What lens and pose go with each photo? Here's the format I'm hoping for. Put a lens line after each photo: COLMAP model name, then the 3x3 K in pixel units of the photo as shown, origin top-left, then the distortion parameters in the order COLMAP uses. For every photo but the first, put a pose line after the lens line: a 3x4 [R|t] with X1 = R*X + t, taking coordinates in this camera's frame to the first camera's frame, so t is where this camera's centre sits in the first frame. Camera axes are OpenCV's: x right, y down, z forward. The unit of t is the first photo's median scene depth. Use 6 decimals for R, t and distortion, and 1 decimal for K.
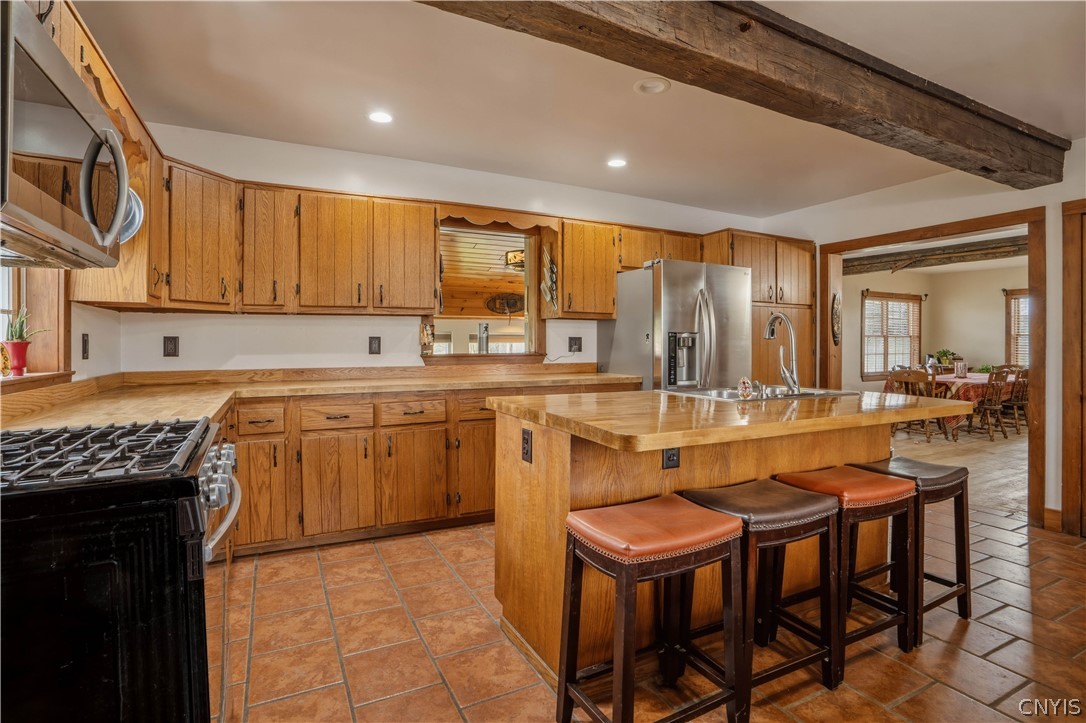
lens RADIAL K [[535.9, 0, 539.7], [0, 535.9, 343.0], [0, 0, 1]] dist [-0.022203, 0.000117]
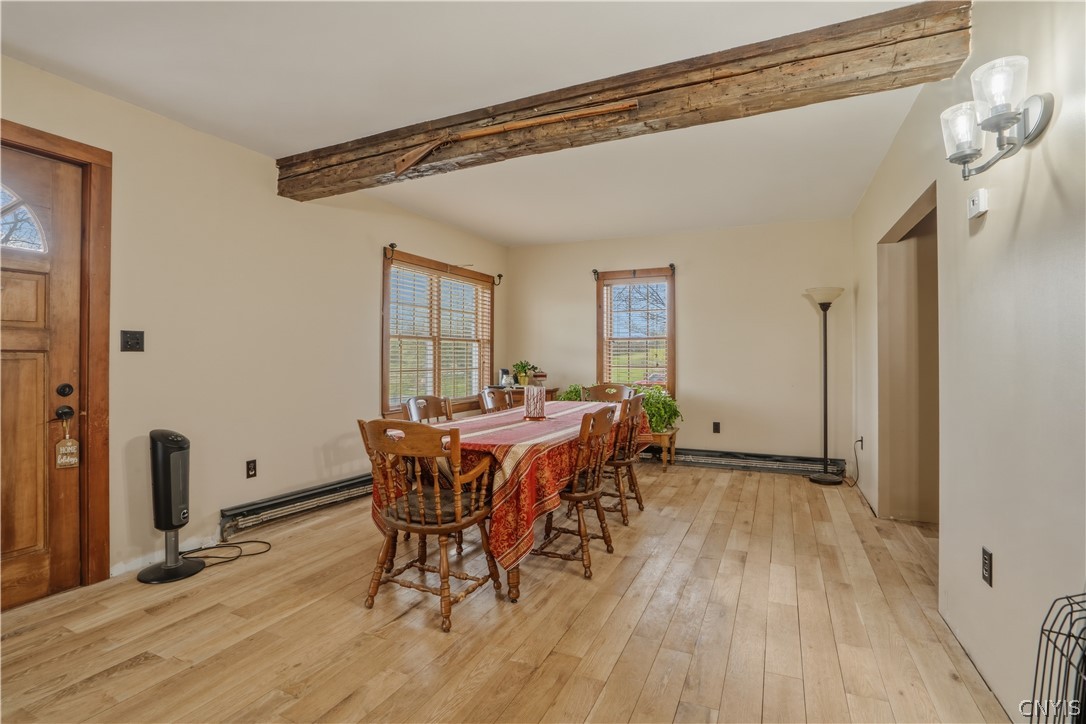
lens RADIAL K [[513.2, 0, 539.2], [0, 513.2, 352.6], [0, 0, 1]] dist [-0.056892, 0.027358]
pose [[0.804219, 0.002244, 0.594329, 0.524327], [0.004027, 0.999949, -0.009225, 0.009791], [-0.594319, 0.009813, 0.804169, 0.622281]]
